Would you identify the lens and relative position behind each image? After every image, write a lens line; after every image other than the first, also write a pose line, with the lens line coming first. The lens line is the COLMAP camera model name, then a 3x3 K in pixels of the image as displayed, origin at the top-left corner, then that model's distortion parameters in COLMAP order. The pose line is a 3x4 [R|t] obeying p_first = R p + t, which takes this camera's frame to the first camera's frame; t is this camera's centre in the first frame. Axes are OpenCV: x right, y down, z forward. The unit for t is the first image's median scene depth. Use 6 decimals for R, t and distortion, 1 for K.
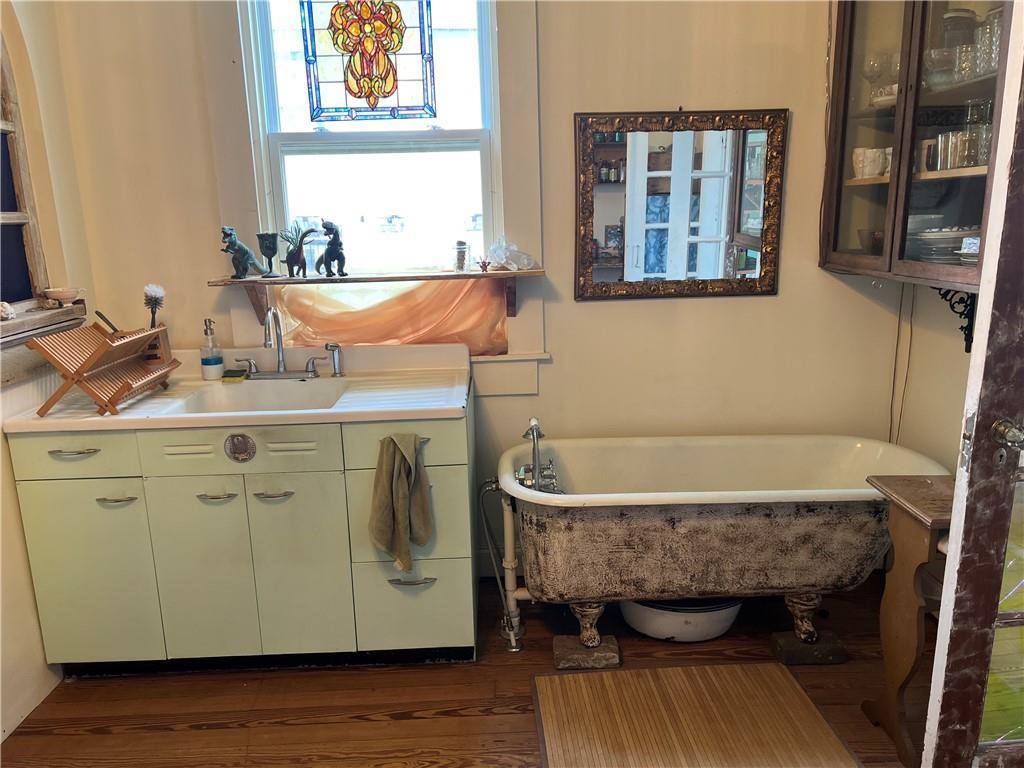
lens RADIAL K [[768.3, 0, 510.8], [0, 768.3, 387.3], [0, 0, 1]] dist [0.065253, -0.086132]
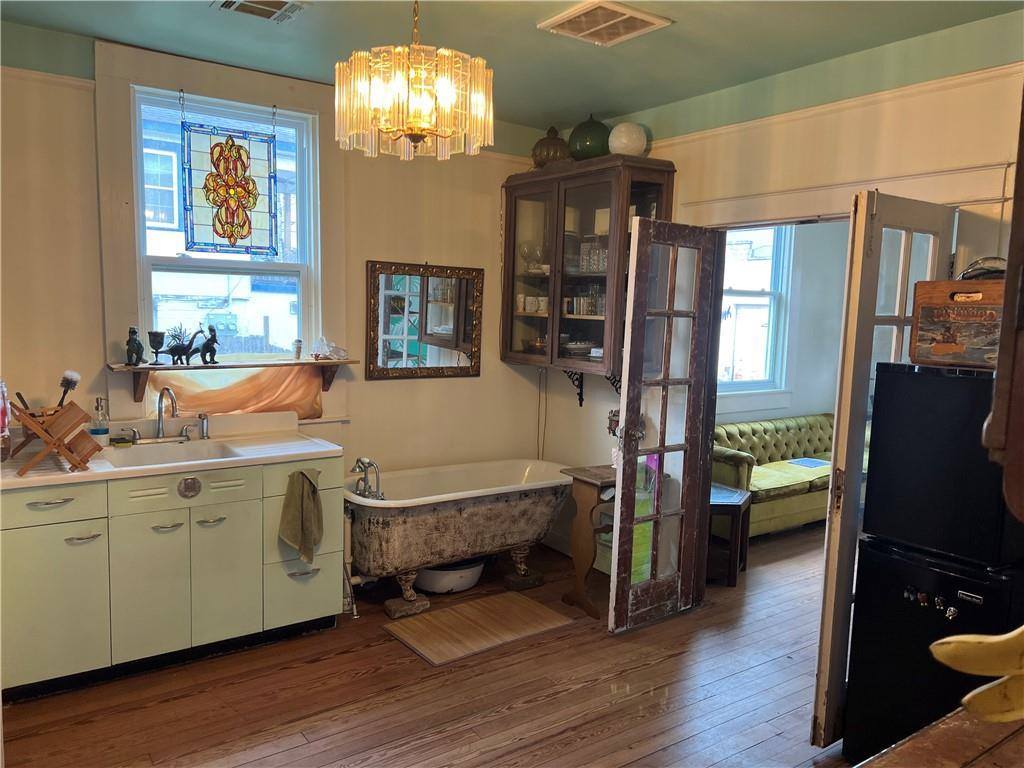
lens RADIAL K [[768.3, 0, 512.5], [0, 768.3, 381.1], [0, 0, 1]] dist [0.065253, -0.086132]
pose [[0.827047, -0.008028, 0.562075, -0.589691], [0.071636, 0.993251, -0.091221, 0.051468], [-0.557549, 0.115709, 0.822041, -0.436618]]
